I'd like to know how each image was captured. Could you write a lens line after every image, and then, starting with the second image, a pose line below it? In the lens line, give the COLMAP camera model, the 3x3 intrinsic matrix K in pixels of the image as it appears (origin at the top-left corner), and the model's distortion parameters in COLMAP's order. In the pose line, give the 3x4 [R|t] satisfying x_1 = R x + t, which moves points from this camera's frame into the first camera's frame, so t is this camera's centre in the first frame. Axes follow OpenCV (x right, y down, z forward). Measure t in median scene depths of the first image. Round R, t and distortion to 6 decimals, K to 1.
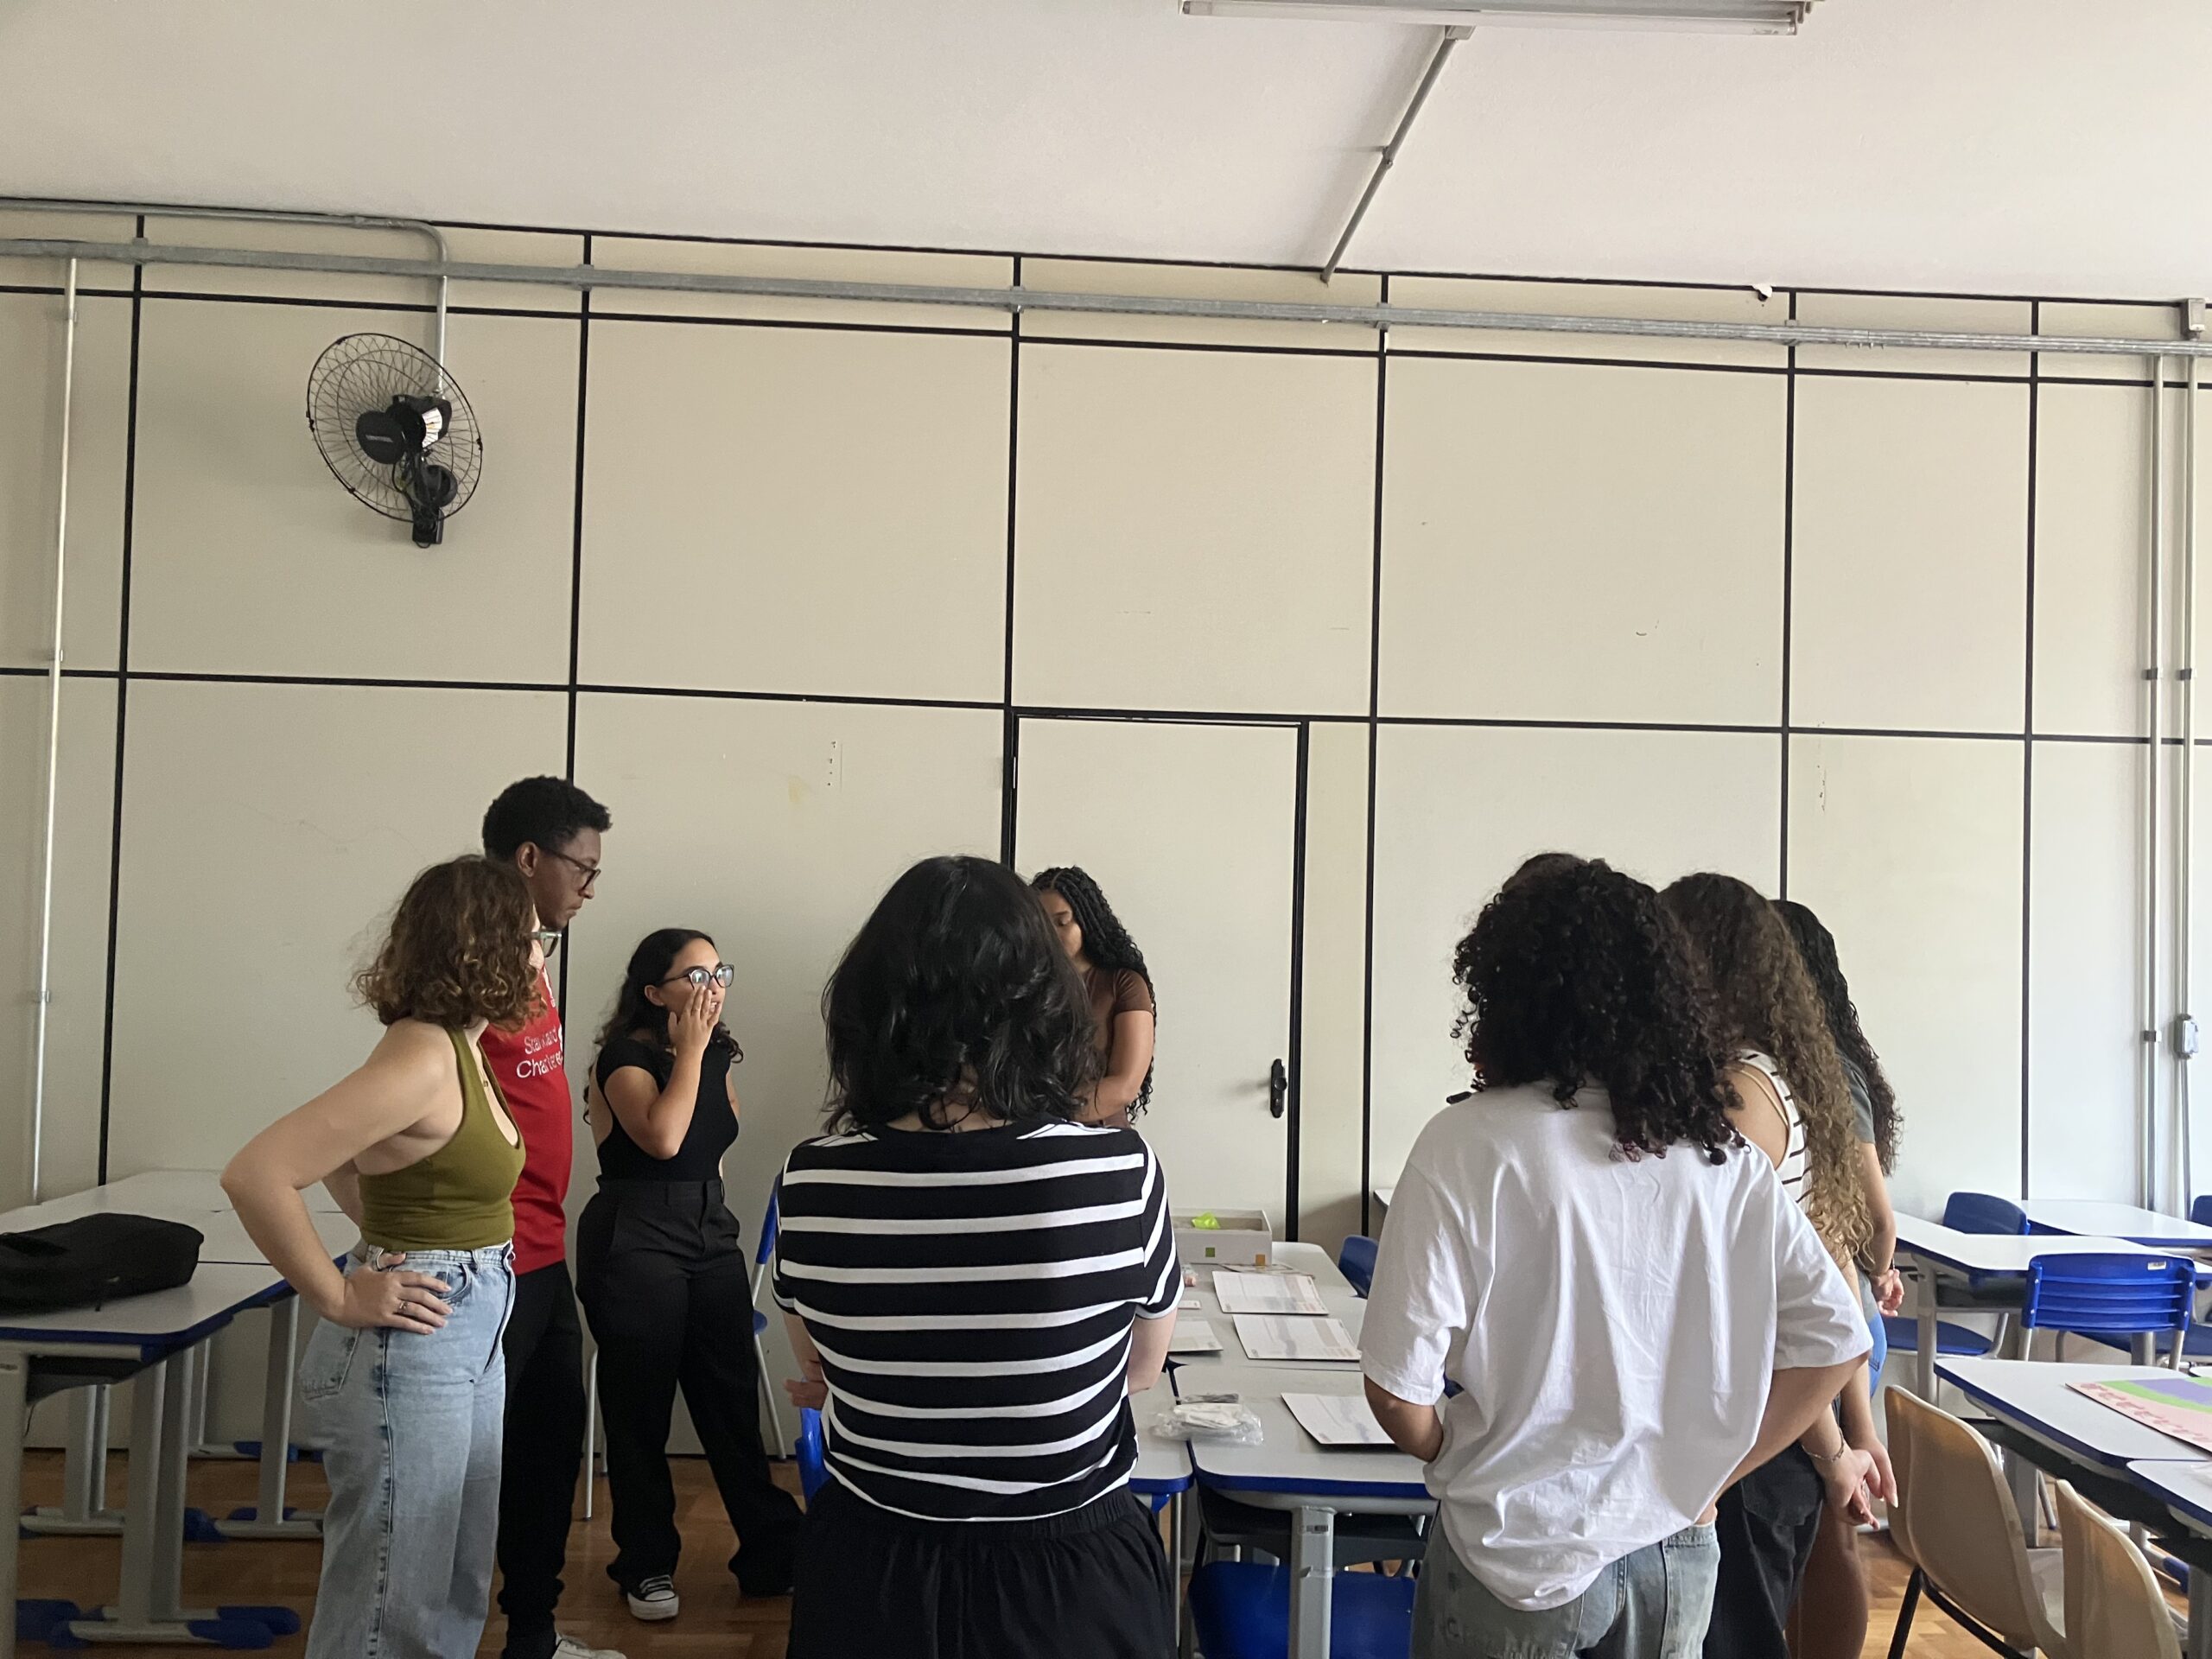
lens RADIAL K [[1850.7, 0, 1098.6], [0, 1850.7, 827.1], [0, 0, 1]] dist [0.022436, -0.037569]
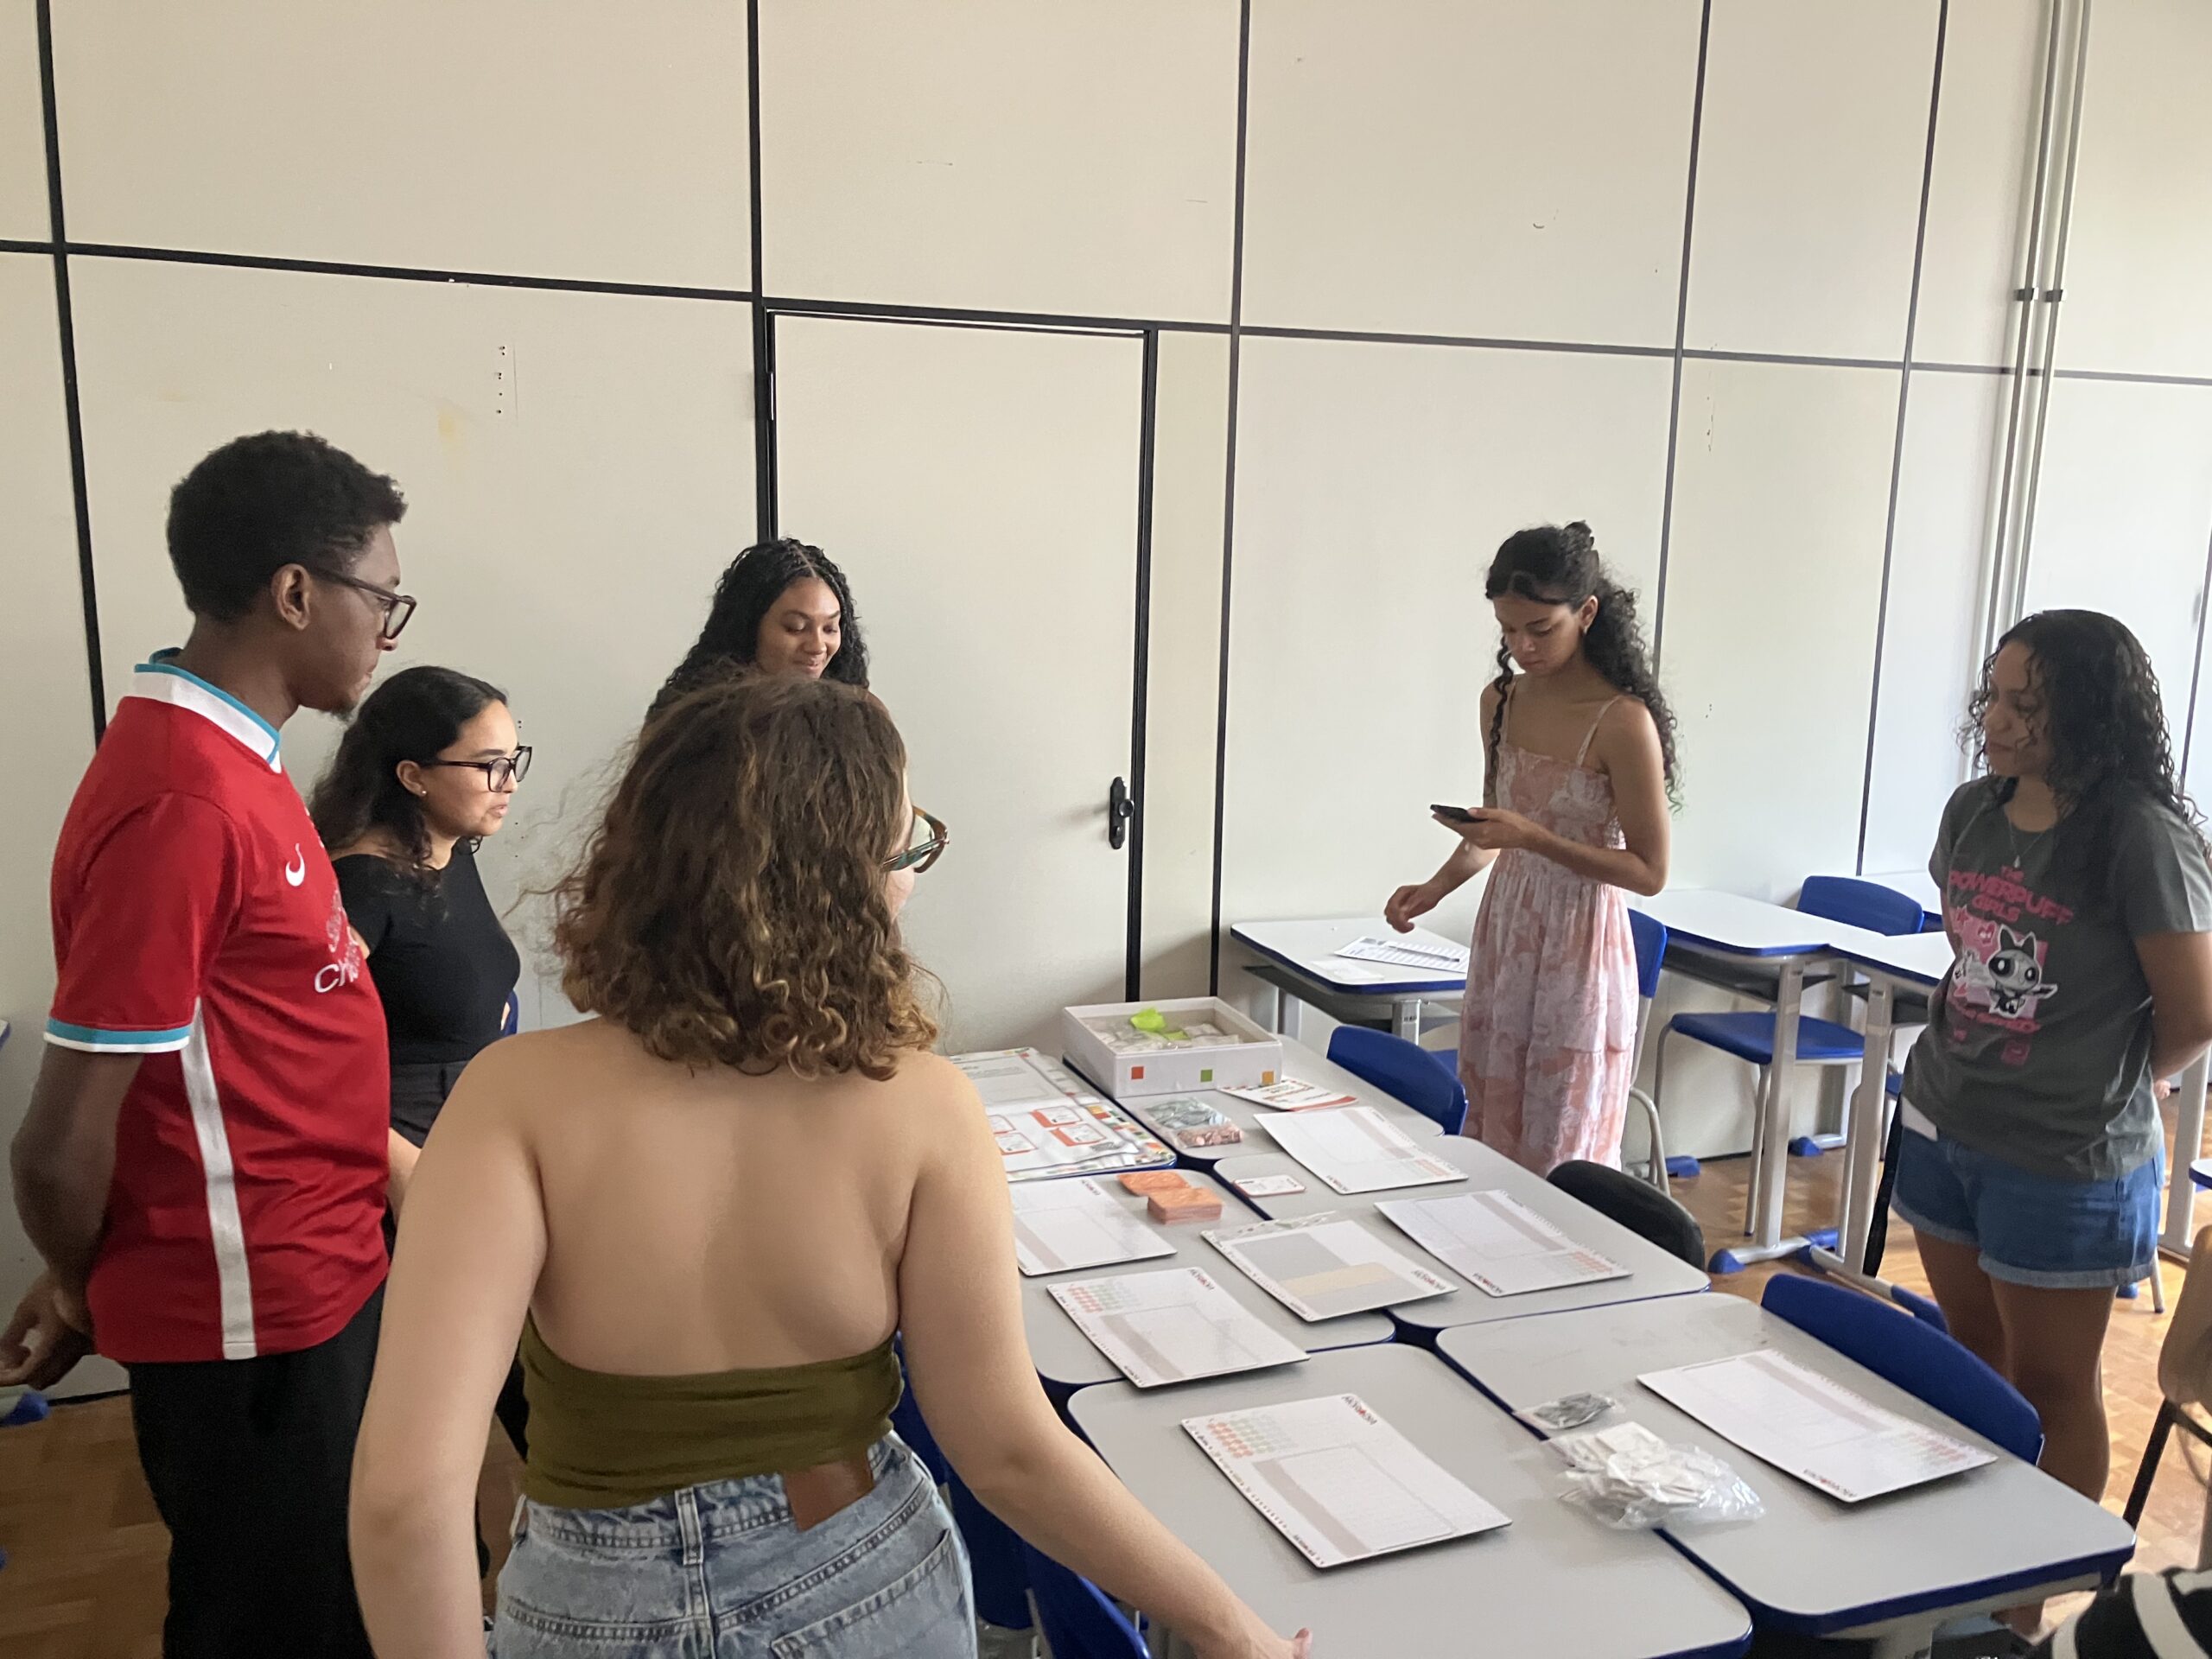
lens RADIAL K [[1850.7, 0, 1069.1], [0, 1850.7, 862.4], [0, 0, 1]] dist [0.022436, -0.037569]
pose [[0.945775, -0.069657, 0.317266, -0.174560], [-0.005317, 0.973285, 0.229538, -0.019381], [-0.324780, -0.218778, 0.920138, 0.274620]]
